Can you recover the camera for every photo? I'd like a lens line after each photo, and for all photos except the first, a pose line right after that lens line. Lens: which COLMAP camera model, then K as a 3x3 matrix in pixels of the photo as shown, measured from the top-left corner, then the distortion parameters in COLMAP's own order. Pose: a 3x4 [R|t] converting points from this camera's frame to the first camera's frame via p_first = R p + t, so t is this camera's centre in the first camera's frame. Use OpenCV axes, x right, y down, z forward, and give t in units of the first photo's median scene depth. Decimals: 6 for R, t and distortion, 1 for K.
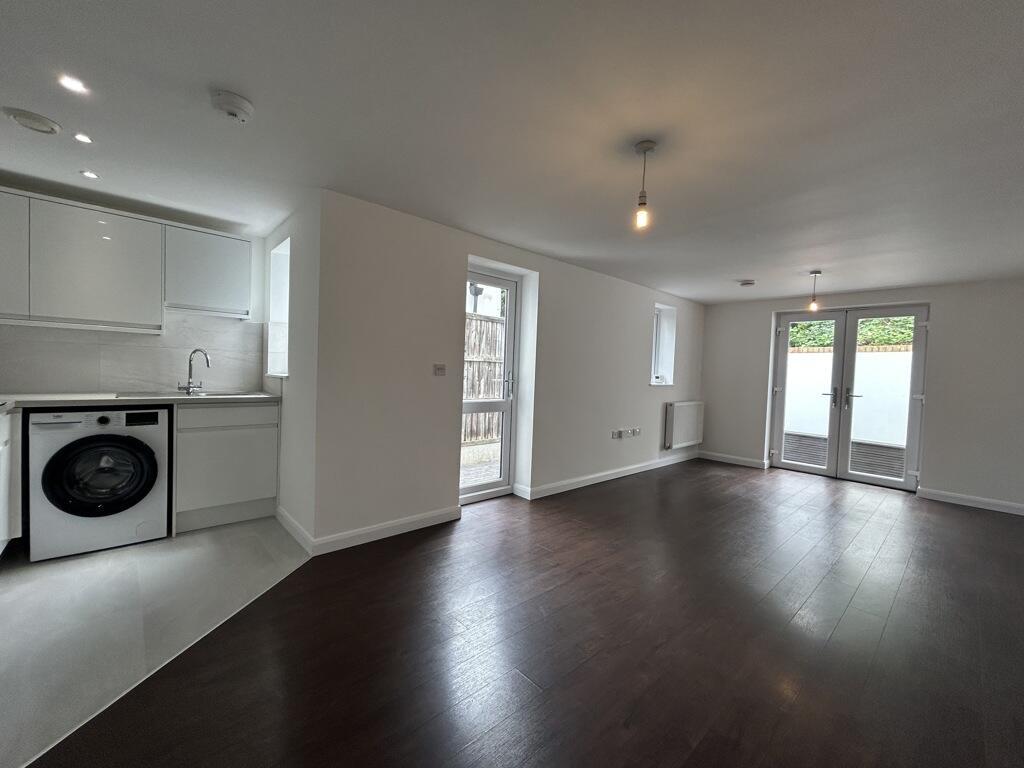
lens RADIAL K [[421.9, 0, 509.3], [0, 421.9, 383.7], [0, 0, 1]] dist [-0.002363, 0.006643]
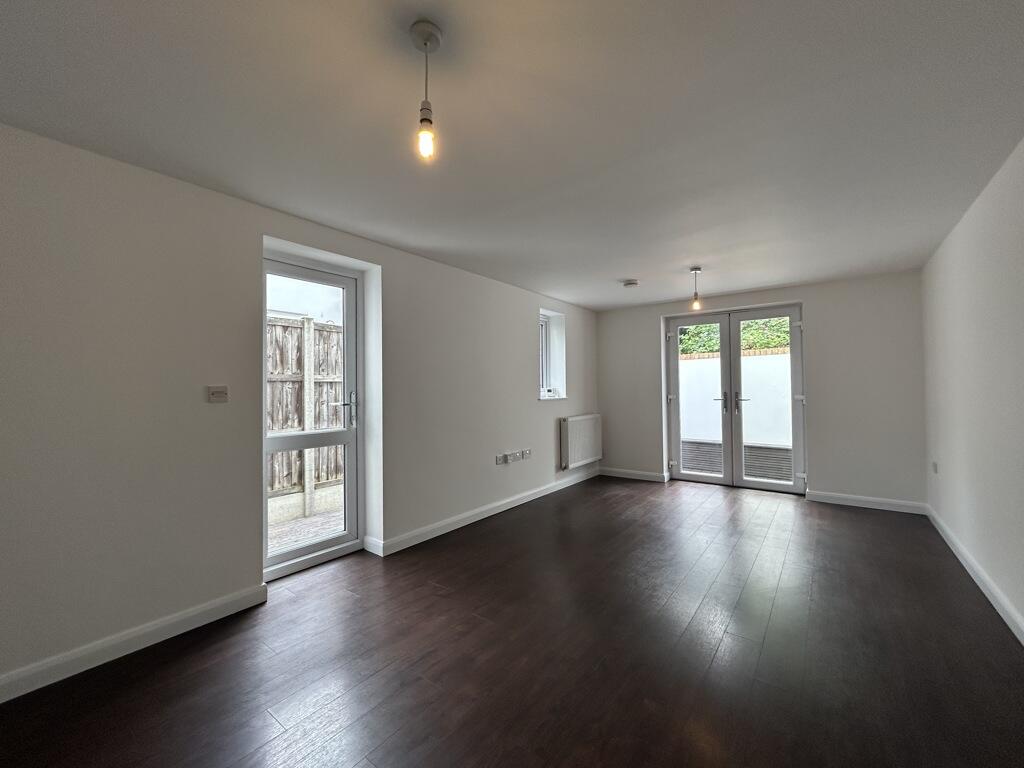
lens RADIAL K [[421.9, 0, 509.3], [0, 421.9, 383.7], [0, 0, 1]] dist [-0.002363, 0.006643]
pose [[0.982771, -0.045719, 0.179086, 0.124536], [0.053853, 0.997714, -0.040820, 0.002808], [-0.176811, 0.049761, 0.982986, 0.148217]]
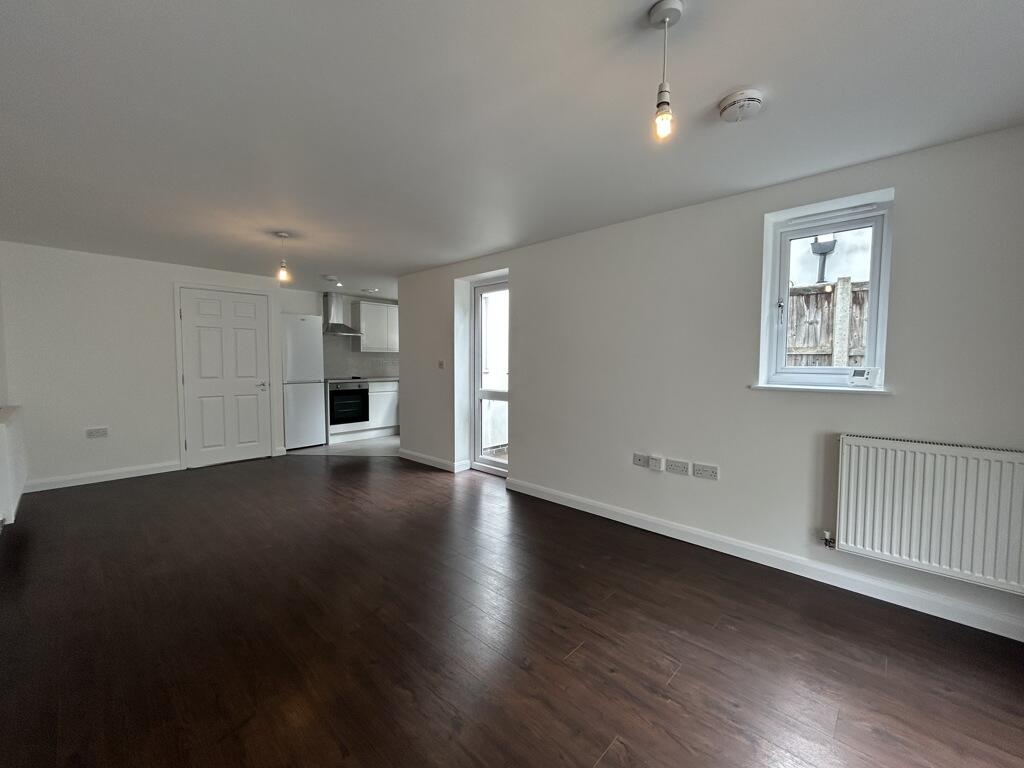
lens RADIAL K [[421.9, 0, 509.3], [0, 421.9, 383.7], [0, 0, 1]] dist [-0.002363, 0.006643]
pose [[0.071630, 0.015617, -0.997309, 0.882123], [-0.038930, 0.999159, 0.012850, 0.004205], [0.996671, 0.037904, 0.072177, 0.752166]]
